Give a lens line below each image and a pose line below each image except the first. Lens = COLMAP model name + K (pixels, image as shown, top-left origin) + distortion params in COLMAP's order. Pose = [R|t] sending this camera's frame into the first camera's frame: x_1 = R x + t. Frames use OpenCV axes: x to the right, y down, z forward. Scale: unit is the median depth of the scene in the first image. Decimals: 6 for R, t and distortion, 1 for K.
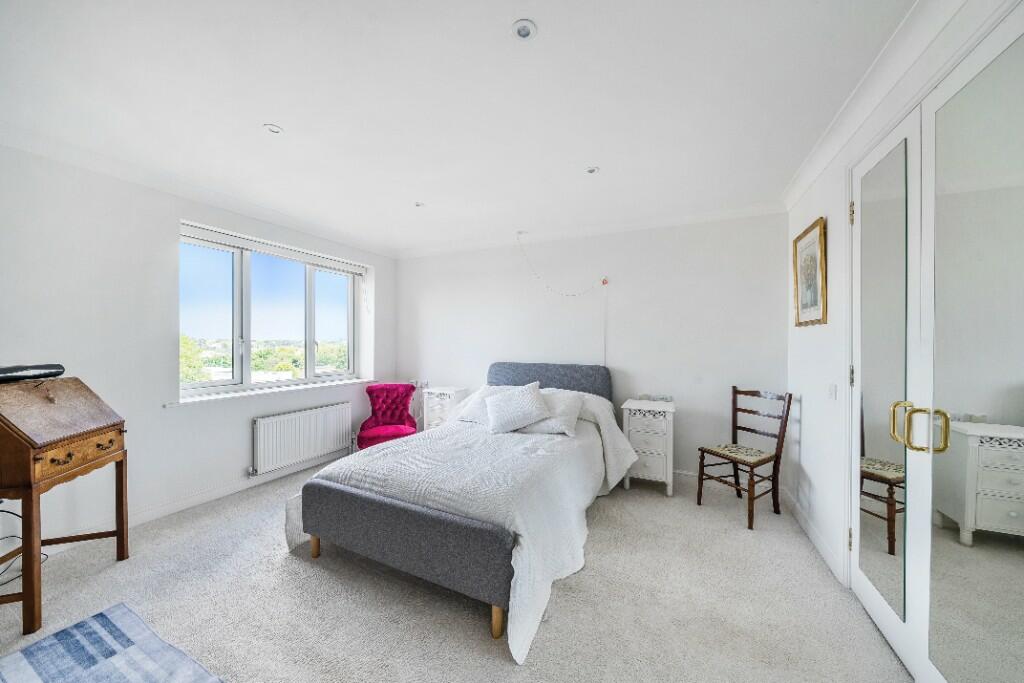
lens RADIAL K [[377.2, 0, 512.0], [0, 377.2, 341.5], [0, 0, 1]] dist [0.000520, 0.000108]
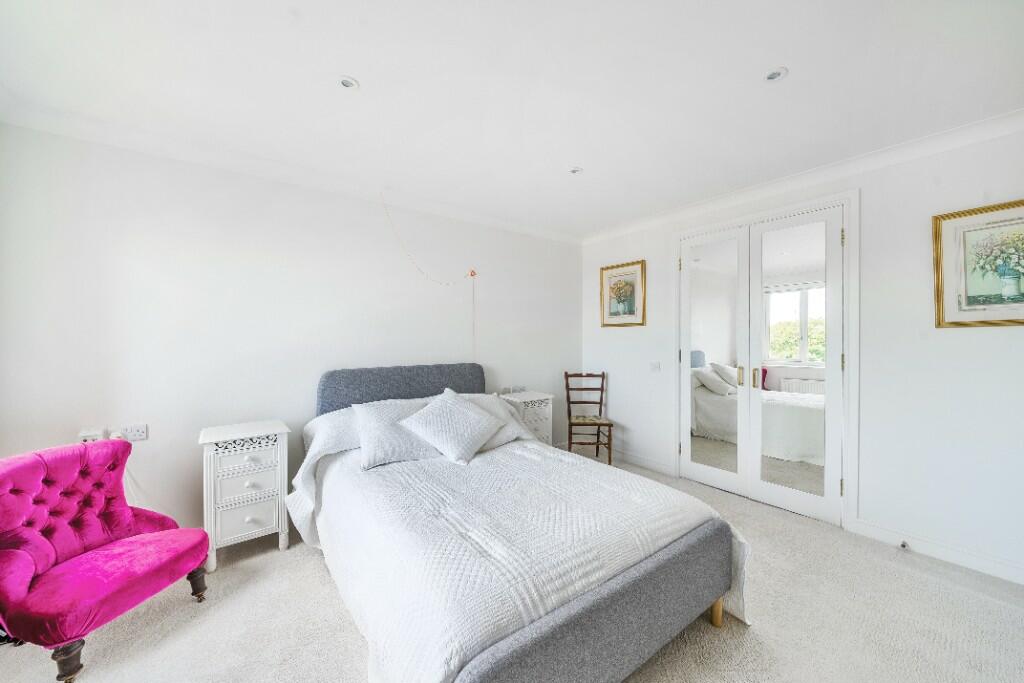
lens RADIAL K [[386.7, 0, 510.7], [0, 386.7, 334.7], [0, 0, 1]] dist [-0.001299, 0.000079]
pose [[0.421114, 0.008635, 0.906967, -0.713764], [0.002644, 0.999939, -0.010747, 0.005325], [-0.907004, 0.006924, 0.421065, 0.623964]]
